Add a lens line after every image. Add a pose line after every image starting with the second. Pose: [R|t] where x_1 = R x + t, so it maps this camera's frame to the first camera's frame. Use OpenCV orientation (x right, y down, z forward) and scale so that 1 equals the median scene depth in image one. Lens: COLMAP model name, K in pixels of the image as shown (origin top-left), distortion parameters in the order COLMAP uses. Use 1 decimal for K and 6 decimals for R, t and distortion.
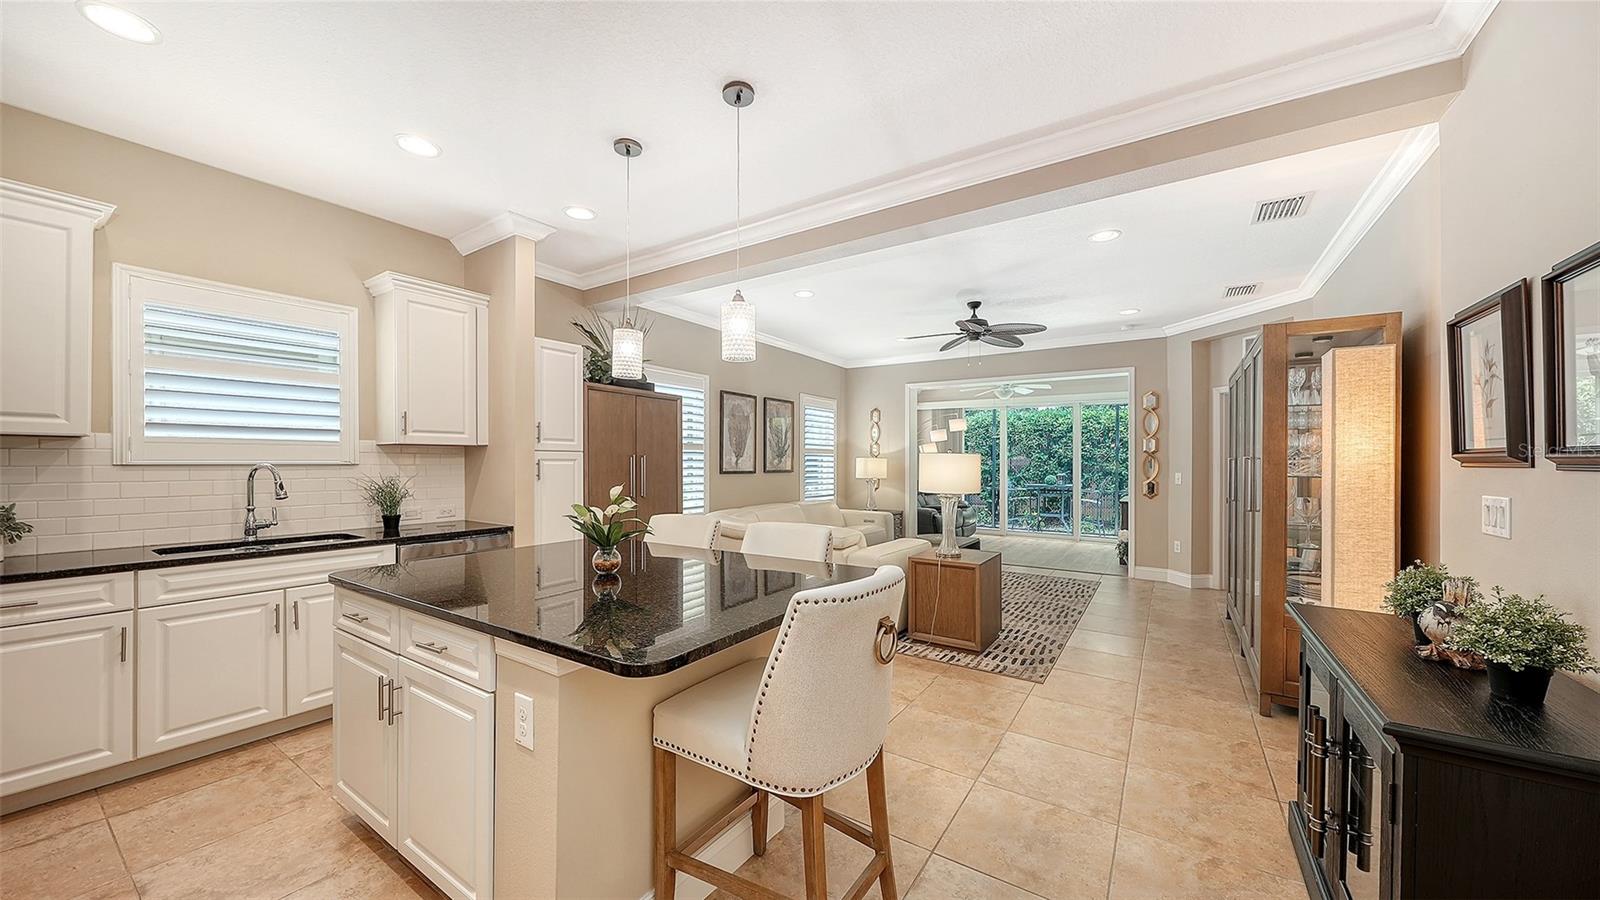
lens RADIAL K [[563.9, 0, 795.8], [0, 563.9, 457.7], [0, 0, 1]] dist [-0.003045, -0.000424]
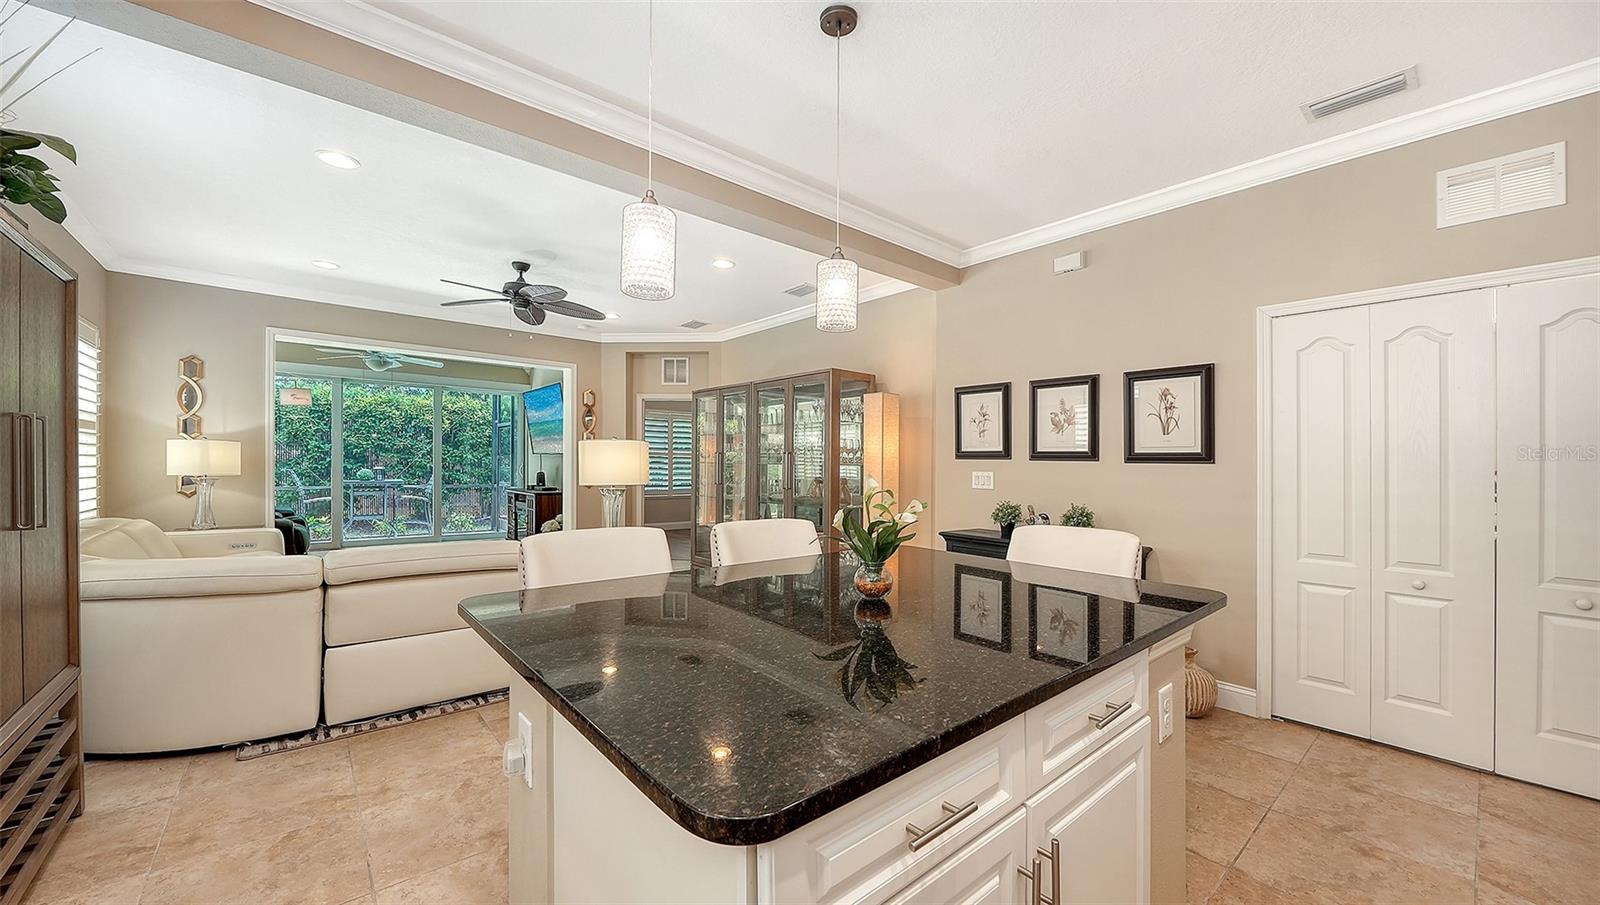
lens RADIAL K [[587.1, 0, 809.5], [0, 587.1, 478.9], [0, 0, 1]] dist [-0.009135, -0.000045]
pose [[0.262605, -0.023816, 0.964609, -0.365464], [-0.022766, 0.999264, 0.030869, 0.009679], [-0.964635, -0.030067, 0.261870, 0.299660]]
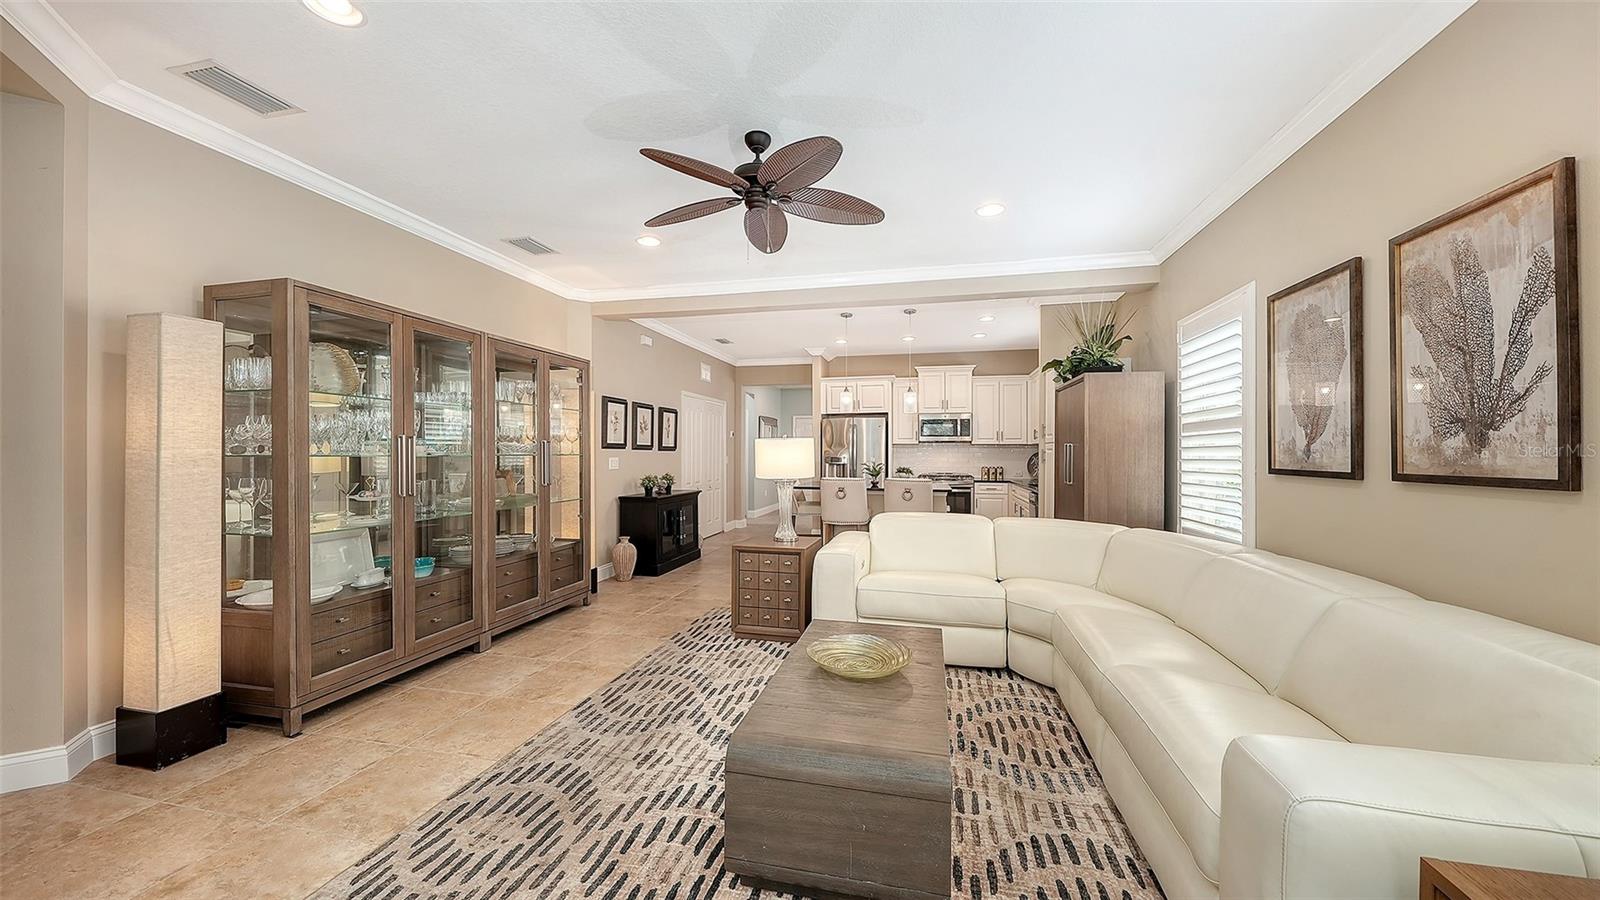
lens RADIAL K [[563.9, 0, 806.0], [0, 563.9, 452.5], [0, 0, 1]] dist [-0.003045, -0.000424]
pose [[-0.931616, -0.007847, -0.363359, 0.401580], [-0.004842, 0.999946, -0.009181, 0.017036], [0.363411, -0.006793, -0.931604, 1.297916]]
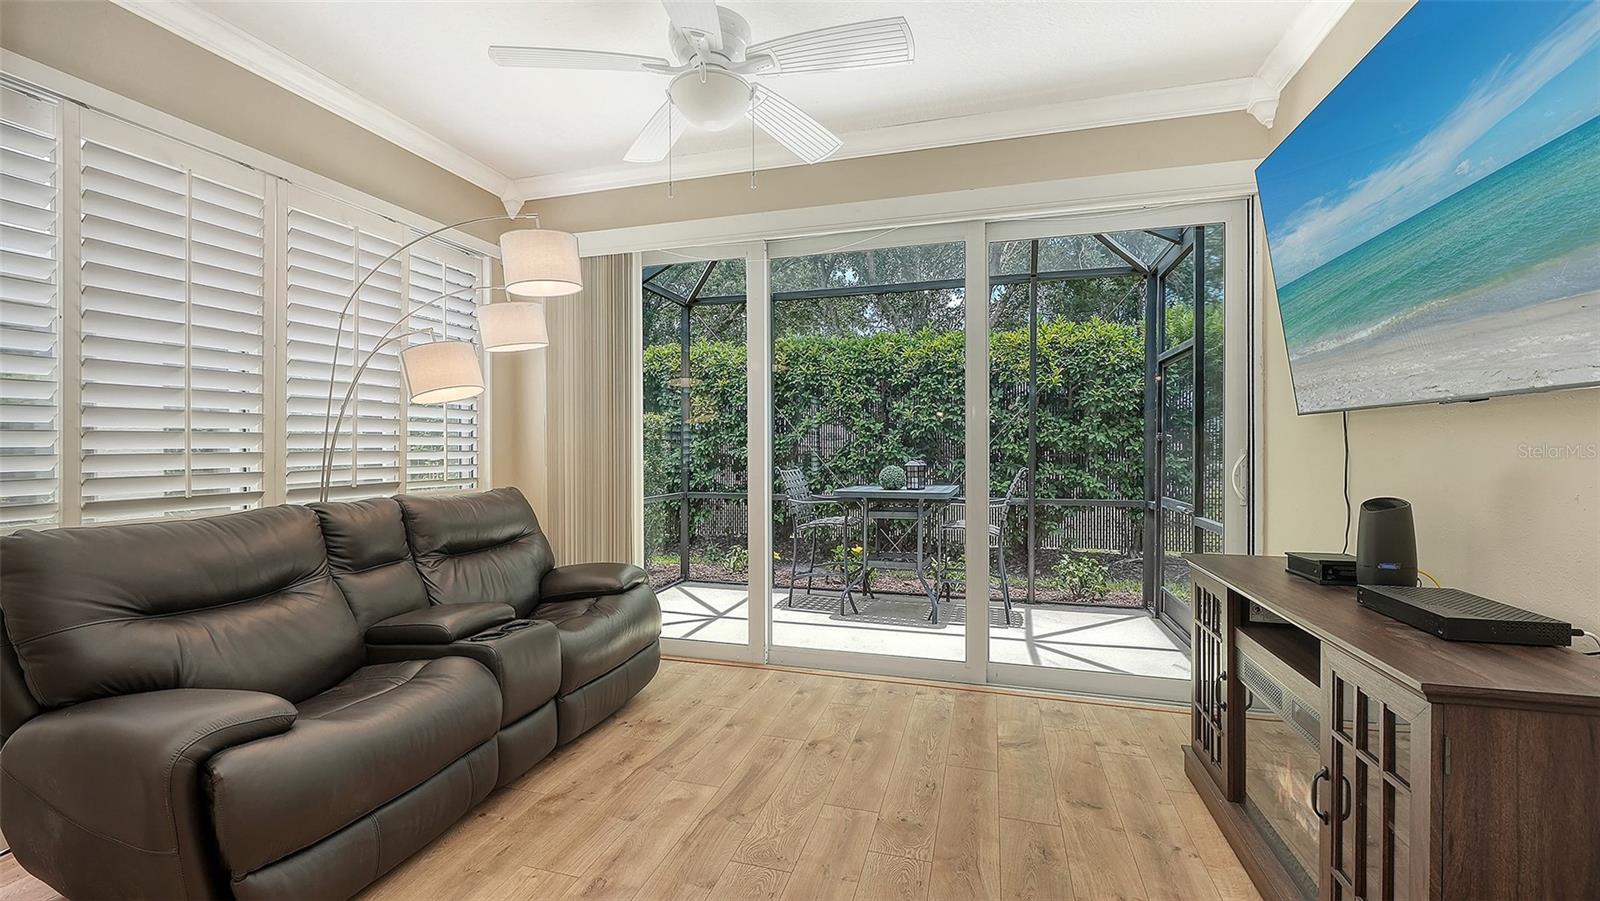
lens RADIAL K [[647.3, 0, 810.3], [0, 647.3, 452.3], [0, 0, 1]] dist [0.000795, -0.000154]
pose [[0.948837, -0.009494, 0.315623, 0.464261], [0.004310, 0.999844, 0.017118, 0.024662], [-0.315736, -0.014882, 0.948730, 1.076944]]
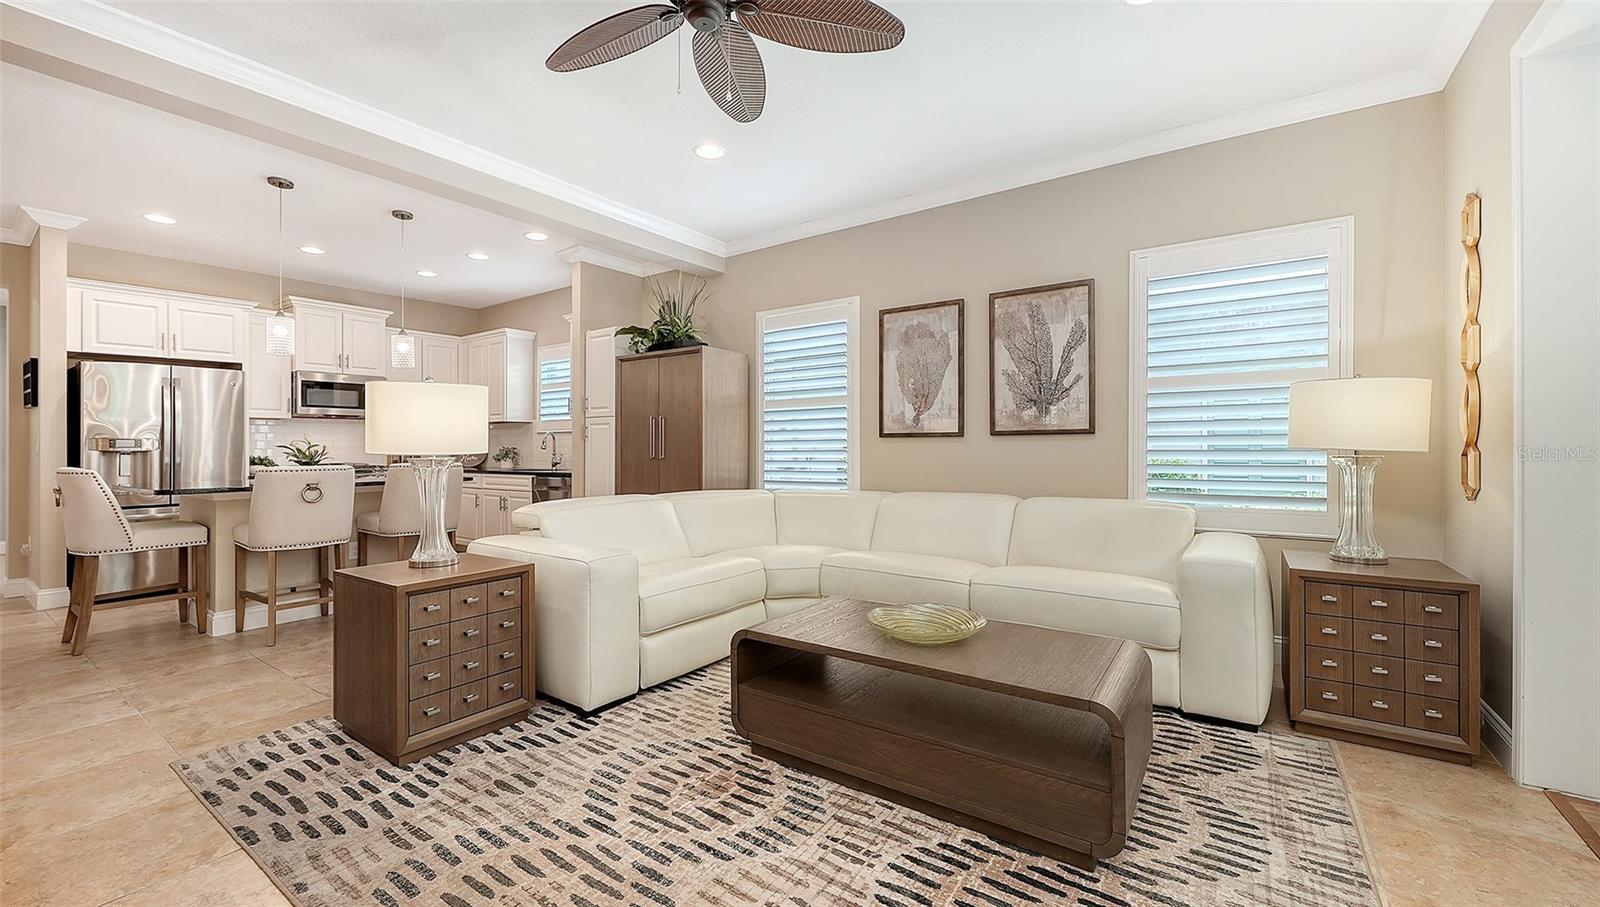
lens RADIAL K [[624.3, 0, 803.3], [0, 624.3, 443.2], [0, 0, 1]] dist [0.001989, 0.000050]
pose [[-0.016764, -0.009891, -0.999811, 0.597379], [0.014223, 0.999848, -0.010130, 0.041410], [0.999758, -0.014390, -0.016621, 0.921092]]
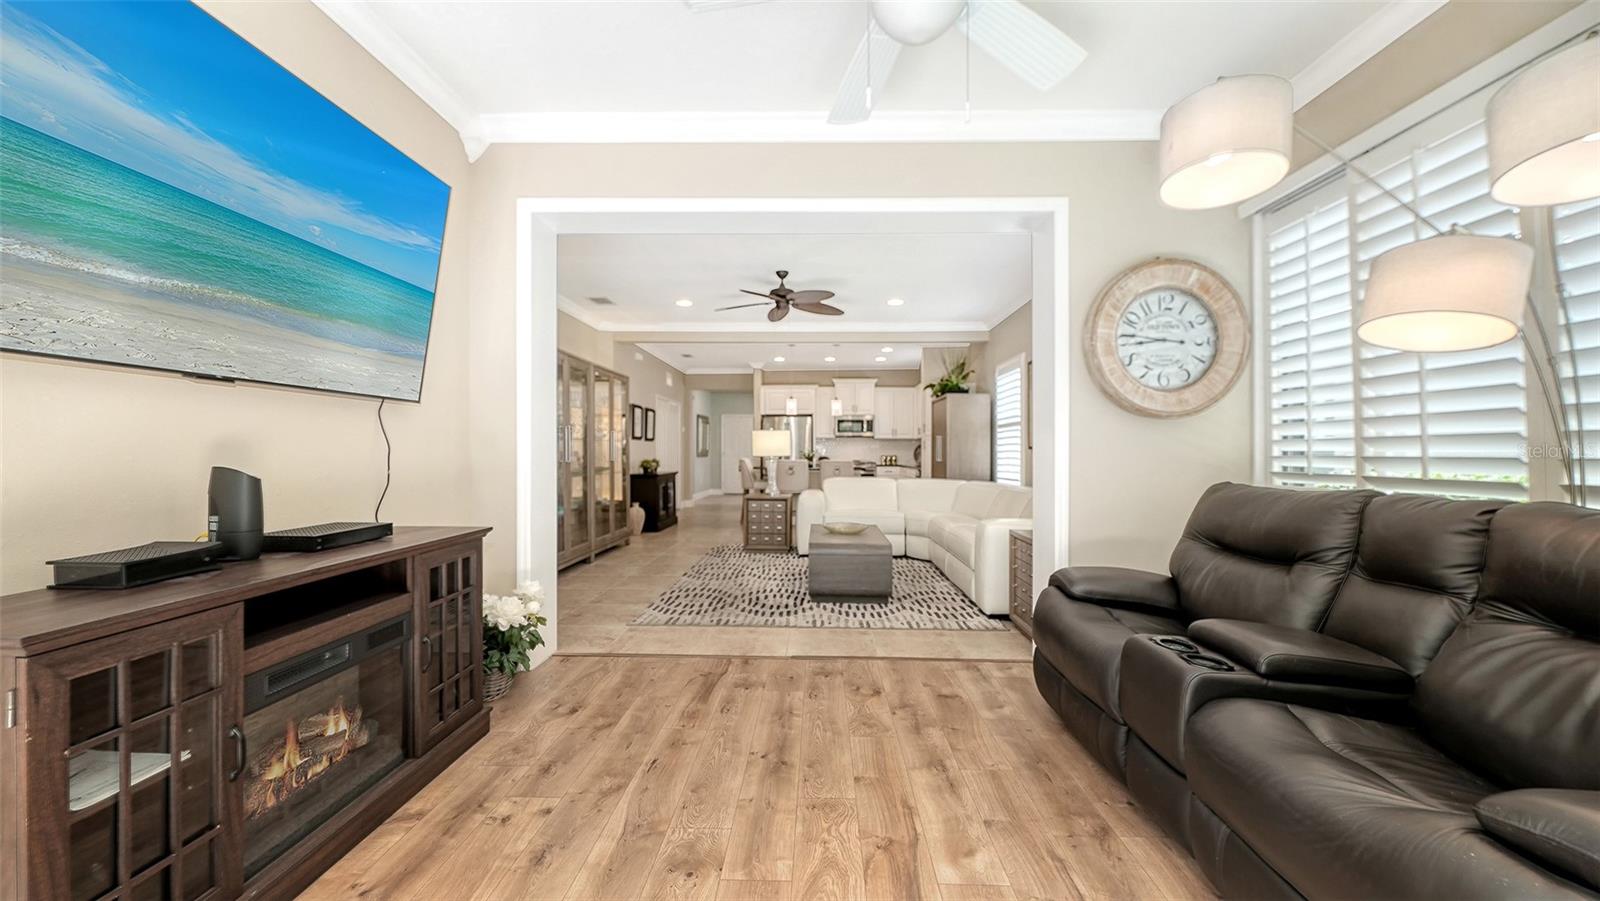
lens RADIAL K [[564.6, 0, 803.3], [0, 564.6, 443.5], [0, 0, 1]] dist [-0.002462, -0.000169]
pose [[-0.848674, -0.016370, -0.528662, 0.706099], [-0.004968, 0.999724, -0.022981, 0.043164], [0.528893, -0.016877, -0.848521, 1.615803]]
